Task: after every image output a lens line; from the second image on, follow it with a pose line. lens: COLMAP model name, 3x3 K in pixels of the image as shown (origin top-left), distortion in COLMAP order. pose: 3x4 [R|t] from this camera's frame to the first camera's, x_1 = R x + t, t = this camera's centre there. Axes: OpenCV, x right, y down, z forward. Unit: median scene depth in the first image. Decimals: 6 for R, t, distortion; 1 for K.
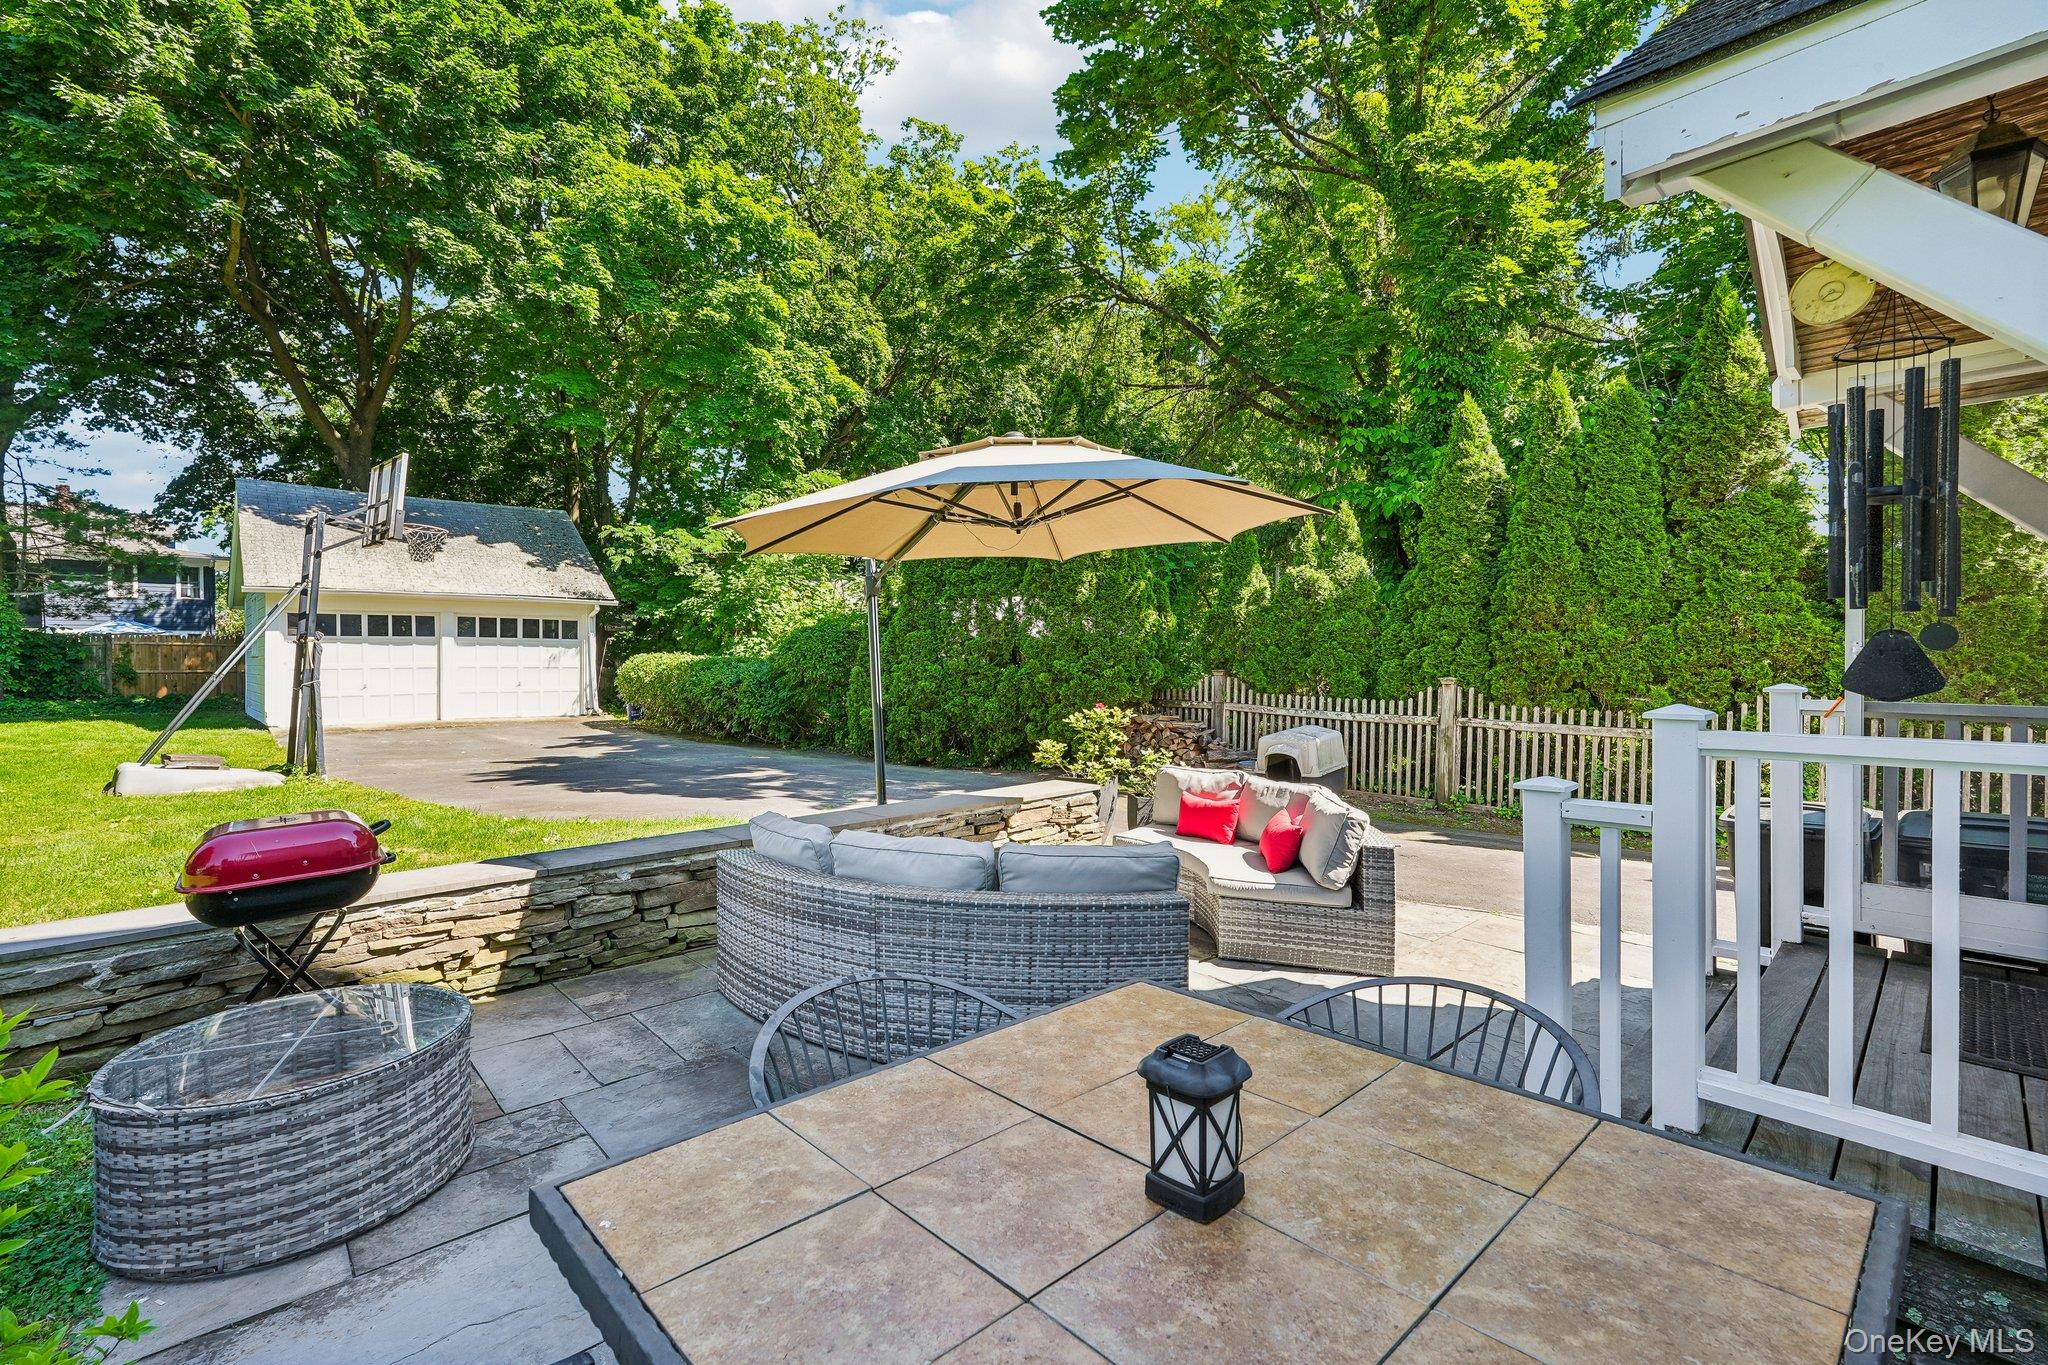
lens RADIAL K [[920.4, 0, 1026.3], [0, 920.4, 671.5], [0, 0, 1]] dist [-0.018393, -0.000040]
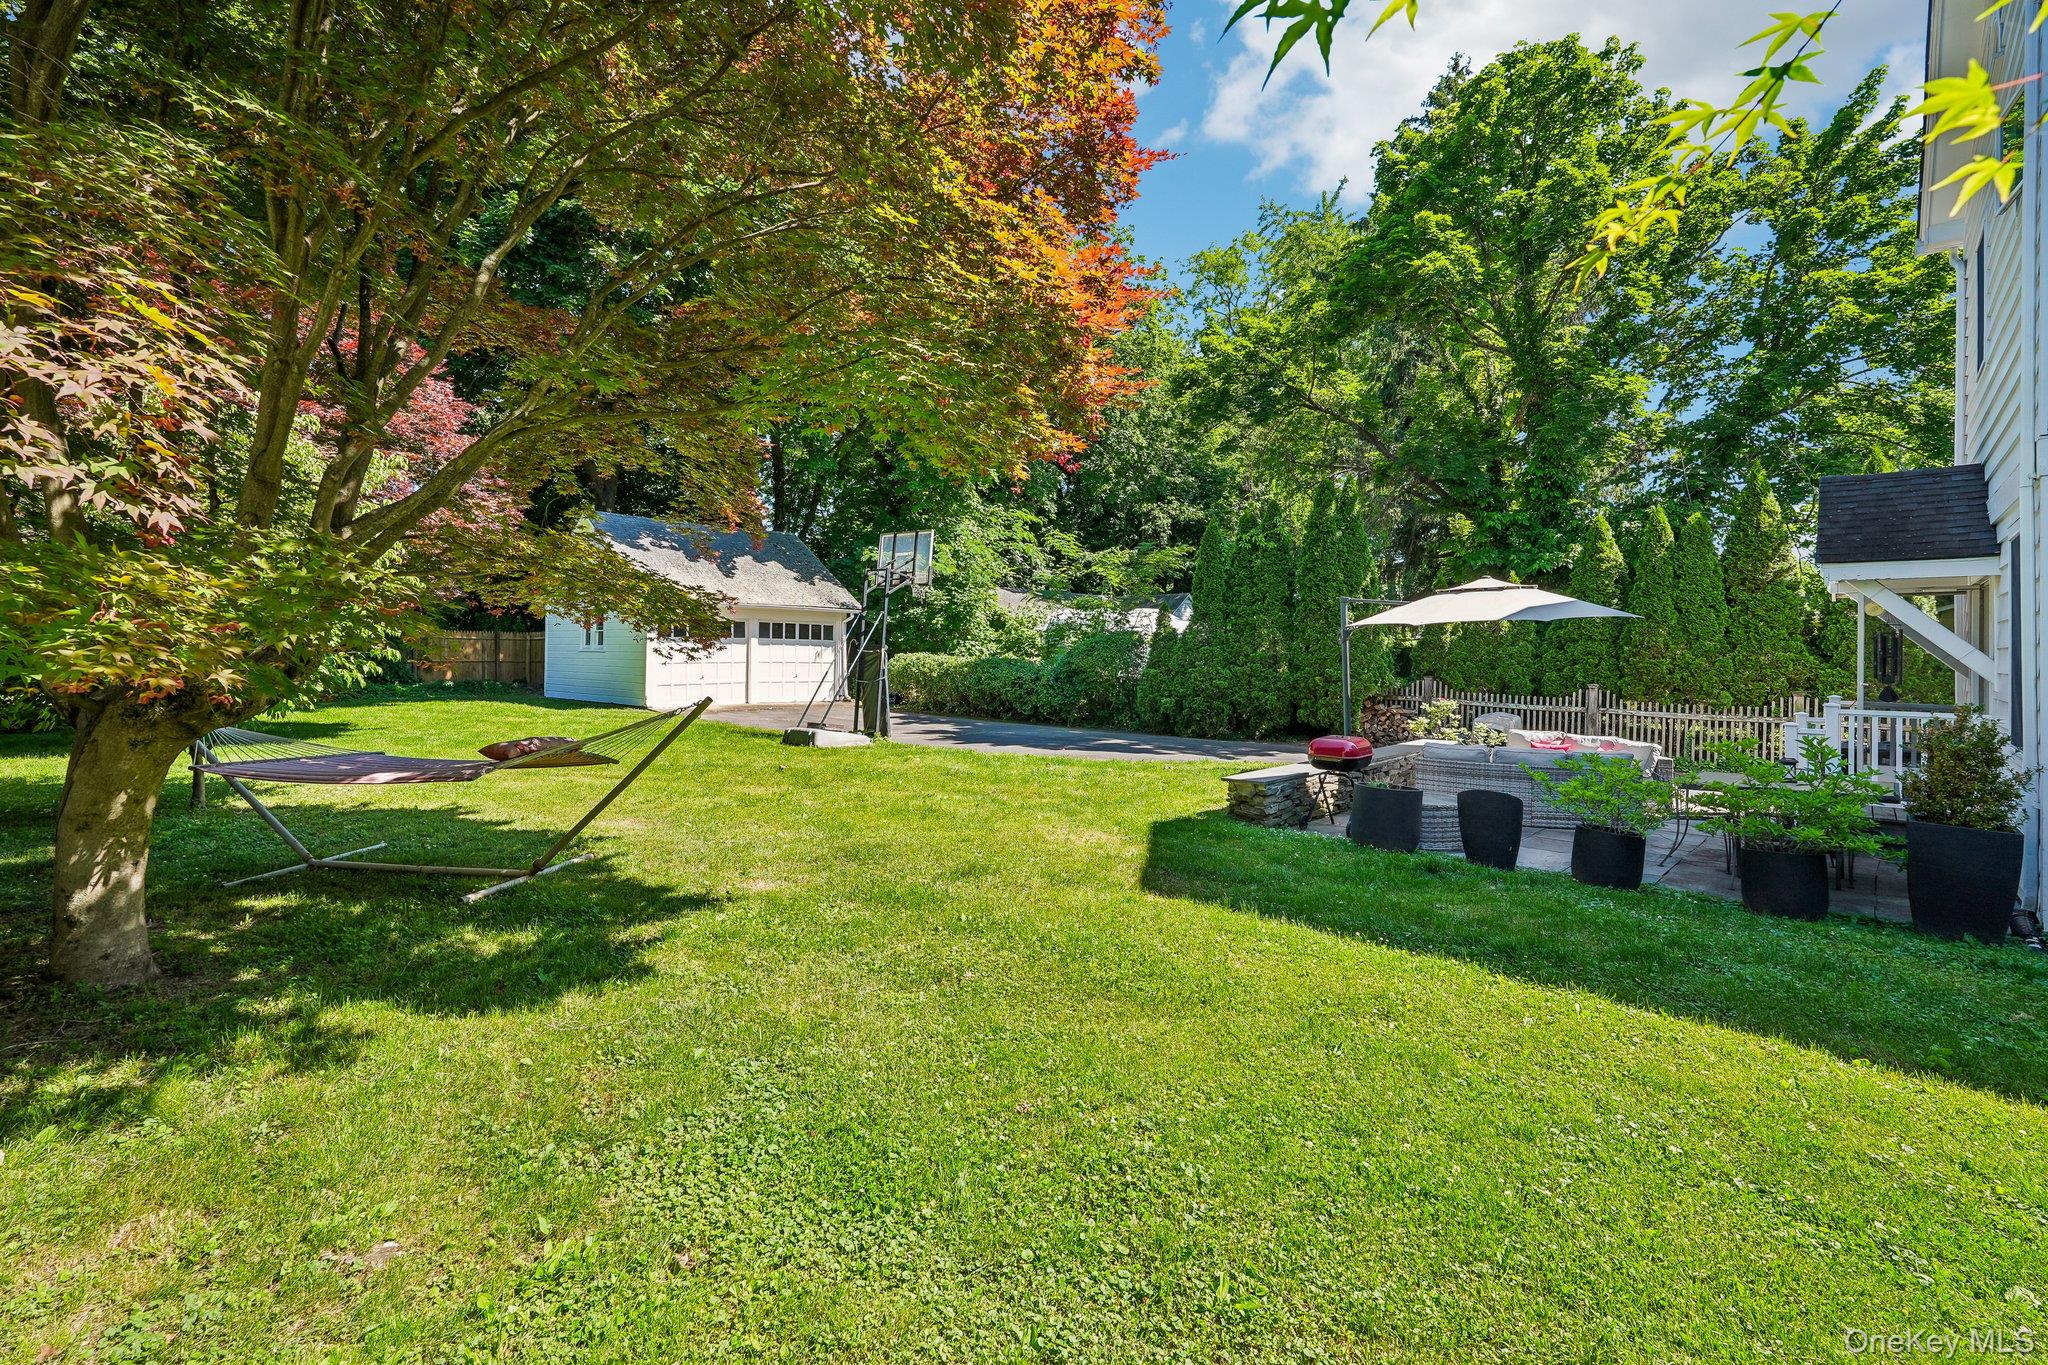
lens RADIAL K [[920.4, 0, 1026.3], [0, 920.4, 671.5], [0, 0, 1]] dist [-0.018393, -0.000040]
pose [[0.997579, 0.014057, 0.068113, -0.405024], [-0.014635, 0.999861, 0.007995, -0.008610], [-0.067991, -0.008973, 0.997646, -0.353571]]
